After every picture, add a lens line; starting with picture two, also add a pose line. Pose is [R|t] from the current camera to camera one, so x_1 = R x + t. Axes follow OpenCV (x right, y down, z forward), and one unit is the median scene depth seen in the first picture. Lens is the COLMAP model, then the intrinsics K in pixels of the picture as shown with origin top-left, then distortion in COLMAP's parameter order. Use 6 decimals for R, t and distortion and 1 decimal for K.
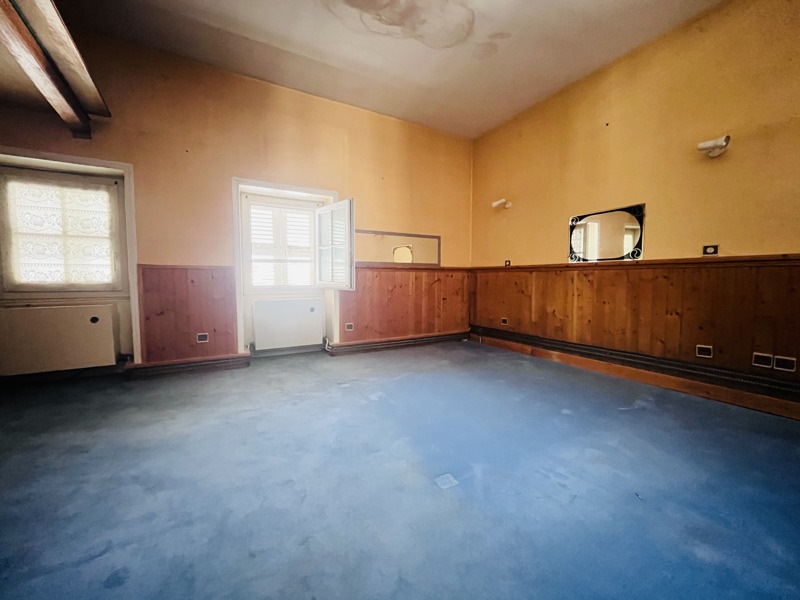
lens RADIAL K [[322.4, 0, 398.1], [0, 322.4, 299.7], [0, 0, 1]] dist [-0.000014, 0.000052]
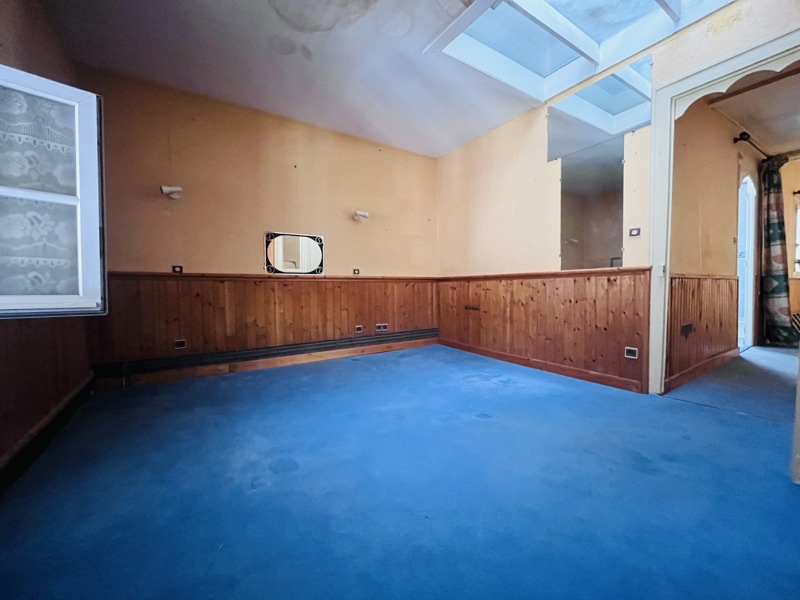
lens RADIAL K [[322.4, 0, 396.6], [0, 322.4, 297.0], [0, 0, 1]] dist [-0.000014, 0.000052]
pose [[-0.067668, -0.026297, 0.997361, -0.584159], [0.071821, 0.996931, 0.031159, -0.040052], [-0.995119, 0.073740, -0.065571, 0.648228]]
